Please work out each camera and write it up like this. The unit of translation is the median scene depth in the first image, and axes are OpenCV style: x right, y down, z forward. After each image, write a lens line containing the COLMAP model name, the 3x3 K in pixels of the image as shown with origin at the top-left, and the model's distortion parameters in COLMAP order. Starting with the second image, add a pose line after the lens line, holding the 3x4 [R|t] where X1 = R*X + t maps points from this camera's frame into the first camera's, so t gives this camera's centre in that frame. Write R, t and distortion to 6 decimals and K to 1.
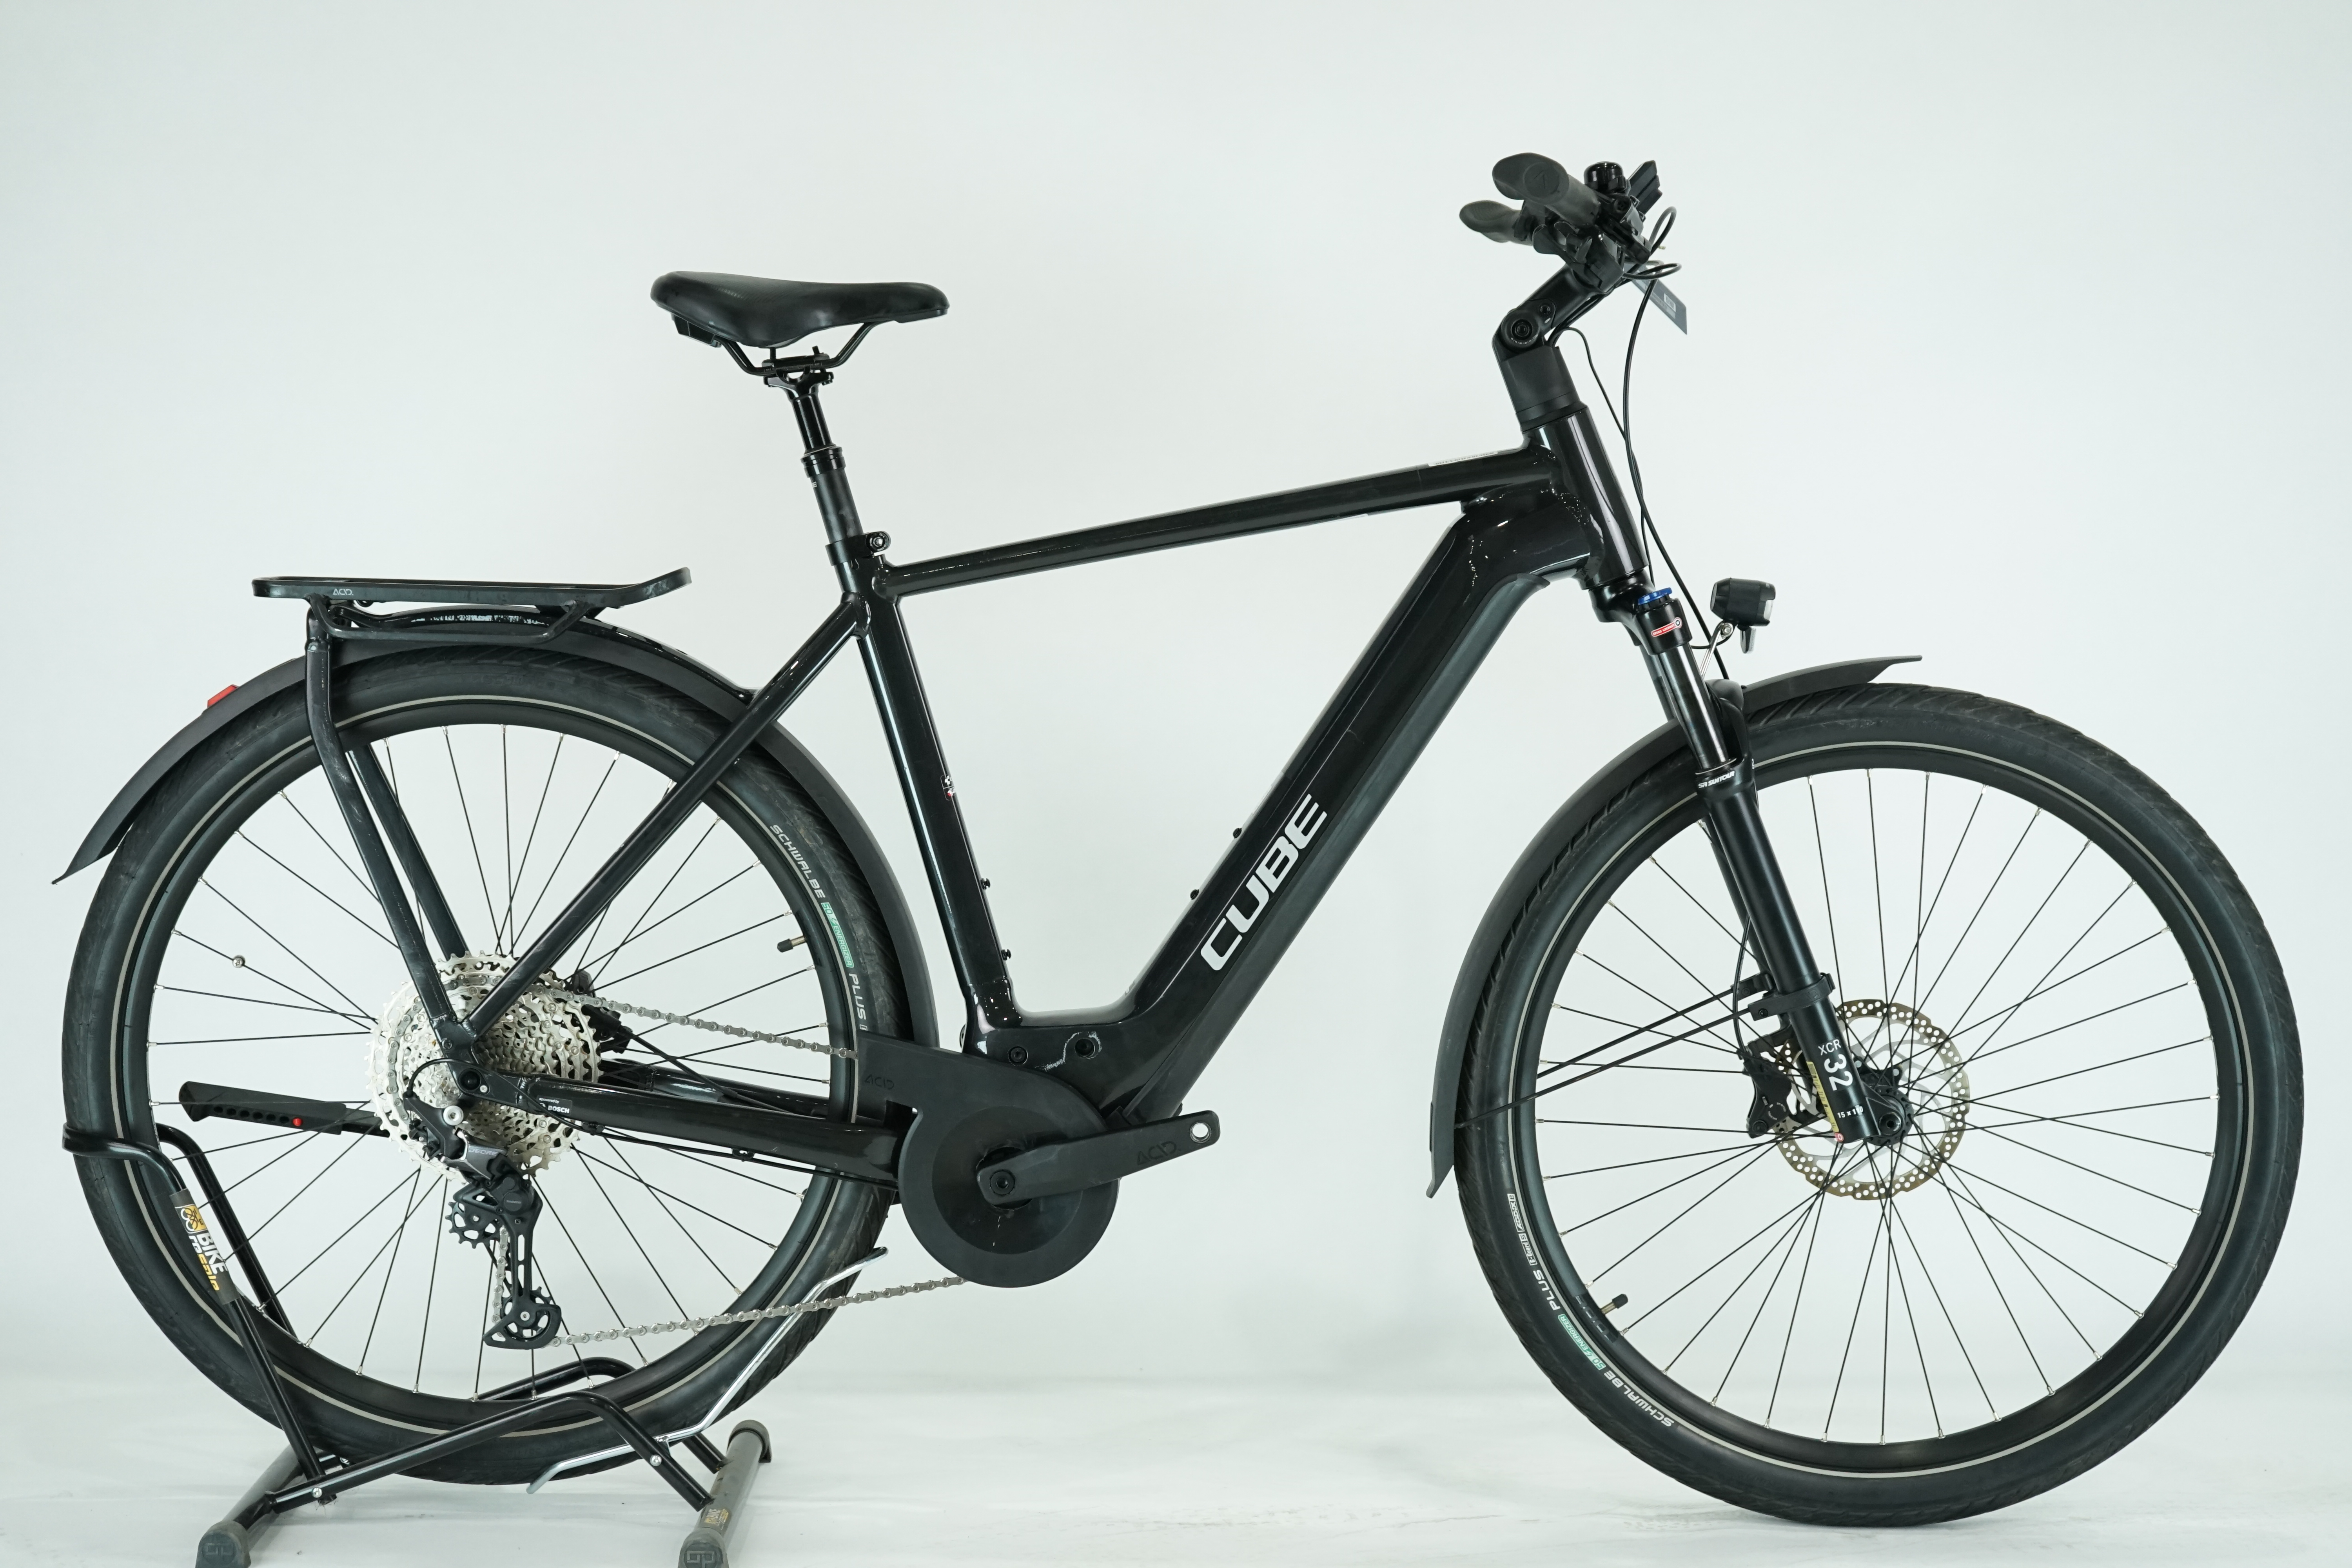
lens RADIAL K [[4098.5, 0, 1176.0], [0, 4098.5, 784.0], [0, 0, 1]] dist [-0.022692, -0.024972]
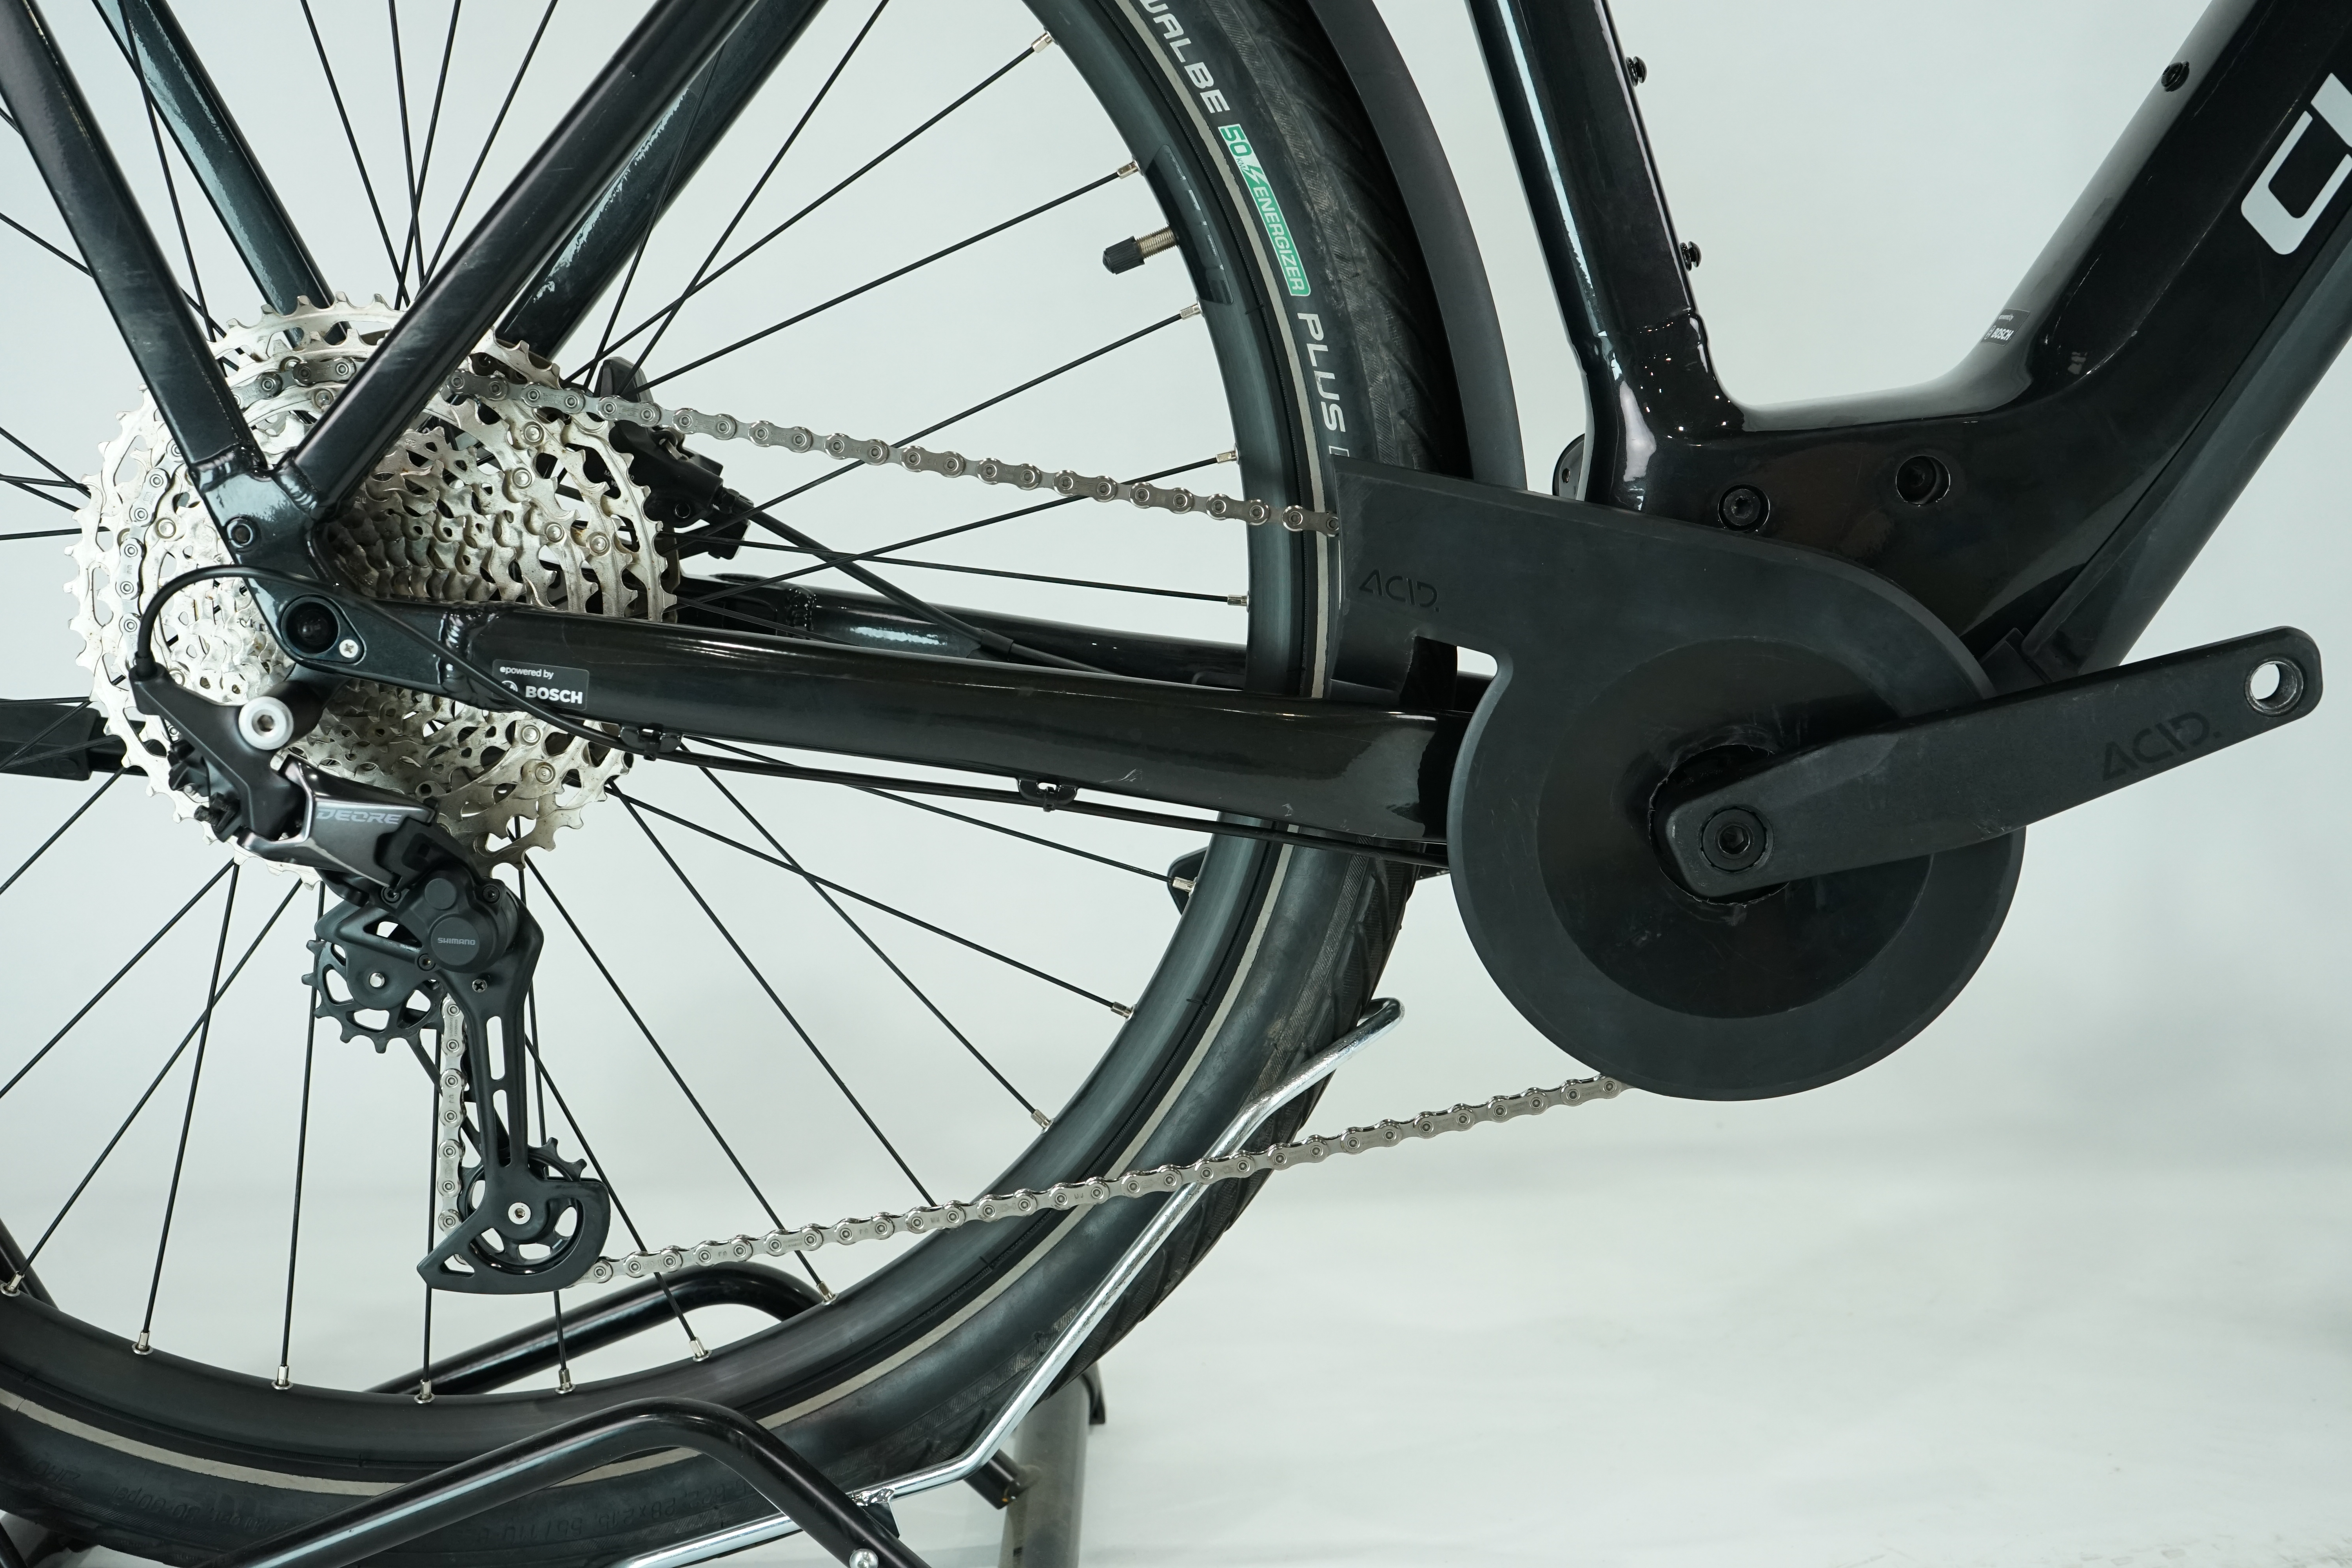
lens RADIAL K [[2587.3, 0, 1176.0], [0, 2587.3, 784.0], [0, 0, 1]] dist [-0.008084, -0.014790]
pose [[0.999148, -0.041127, -0.003308, -0.092063], [0.041242, 0.993071, 0.110039, 0.062899], [-0.001241, -0.110081, 0.993922, 0.752697]]
